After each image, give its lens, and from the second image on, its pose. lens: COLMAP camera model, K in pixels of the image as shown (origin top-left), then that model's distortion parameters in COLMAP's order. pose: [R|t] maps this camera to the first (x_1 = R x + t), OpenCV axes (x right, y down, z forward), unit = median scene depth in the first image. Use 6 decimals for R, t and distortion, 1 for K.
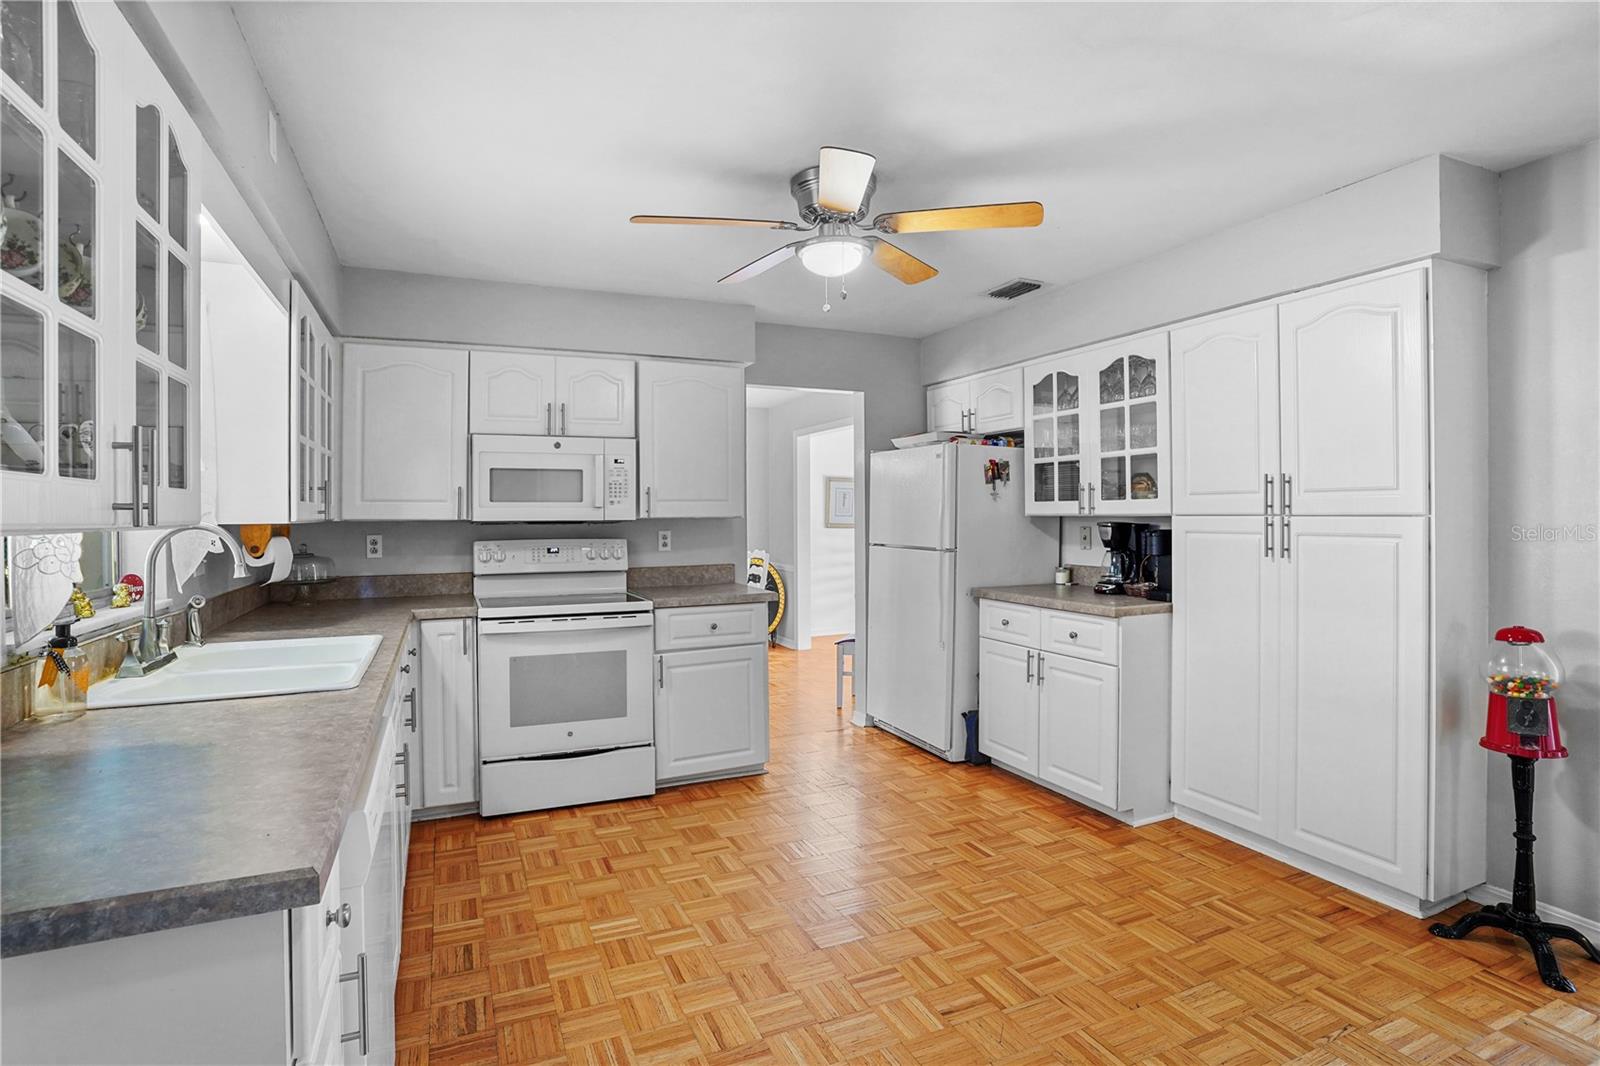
lens RADIAL K [[781.4, 0, 797.0], [0, 781.4, 525.0], [0, 0, 1]] dist [-0.058823, 0.003260]
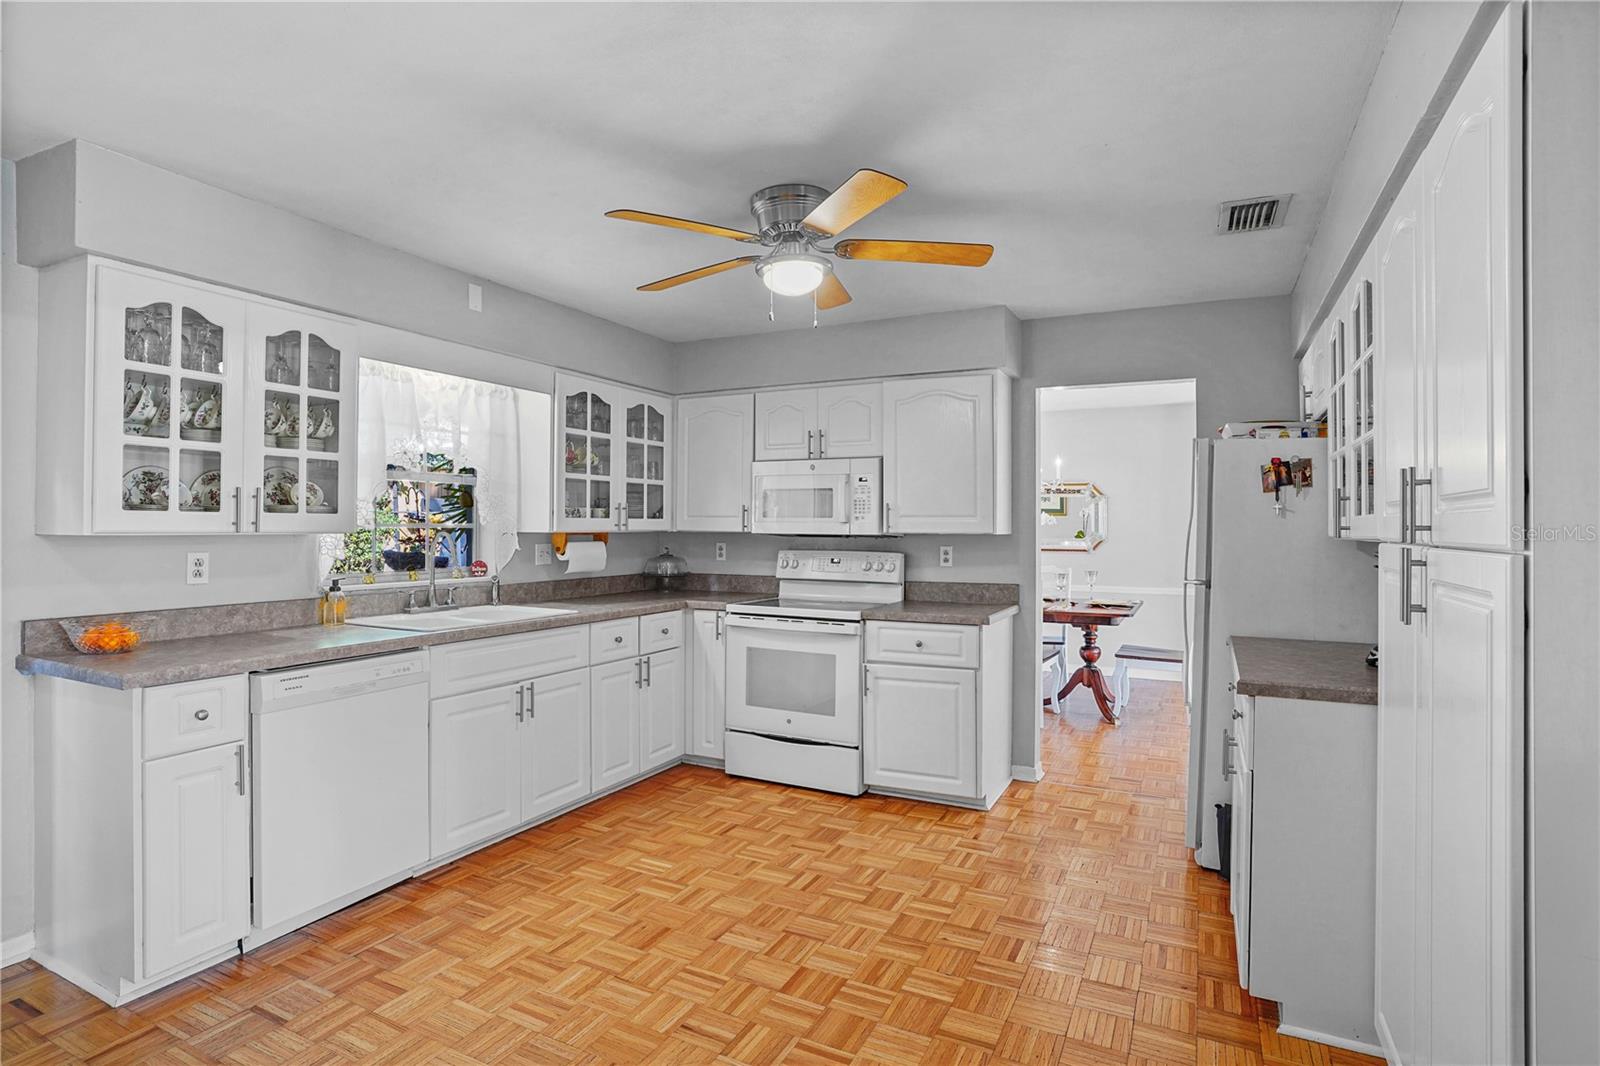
lens RADIAL K [[807.1, 0, 799.6], [0, 807.1, 532.0], [0, 0, 1]] dist [-0.053672, 0.002394]
pose [[0.634272, 0.014362, -0.772977, 0.639118], [-0.019506, 0.999806, 0.002570, -0.012322], [0.772864, 0.013448, 0.634429, 0.259257]]
